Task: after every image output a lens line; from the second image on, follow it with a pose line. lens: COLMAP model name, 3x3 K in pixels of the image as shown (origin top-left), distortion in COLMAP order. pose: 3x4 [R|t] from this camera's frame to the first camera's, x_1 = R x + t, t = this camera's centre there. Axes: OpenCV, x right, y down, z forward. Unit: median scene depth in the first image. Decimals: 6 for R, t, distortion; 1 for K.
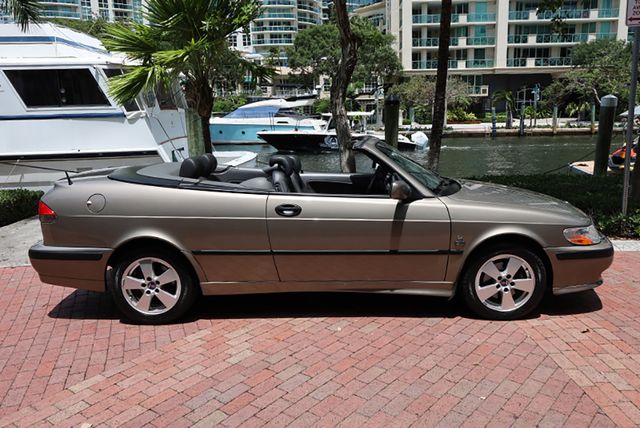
lens RADIAL K [[492.4, 0, 354.2], [0, 492.4, 220.4], [0, 0, 1]] dist [-0.006004, 0.014545]
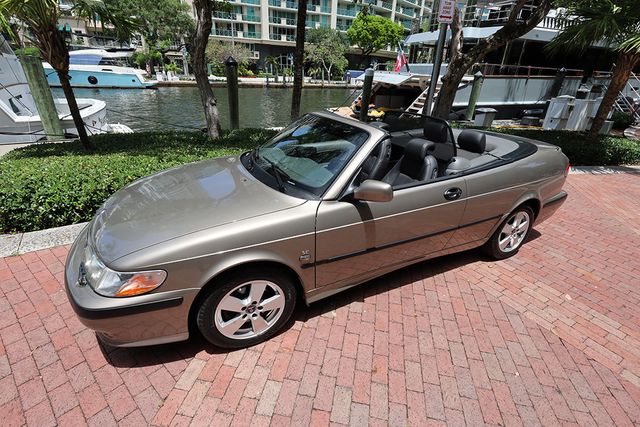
lens RADIAL K [[289.9, 0, 323.5], [0, 289.9, 212.1], [0, 0, 1]] dist [0.002486, -0.001256]
pose [[0.895753, -0.145203, 0.420170, -0.265794], [0.040798, 0.968015, 0.247552, -0.138028], [-0.442677, -0.204603, 0.873026, 0.488487]]
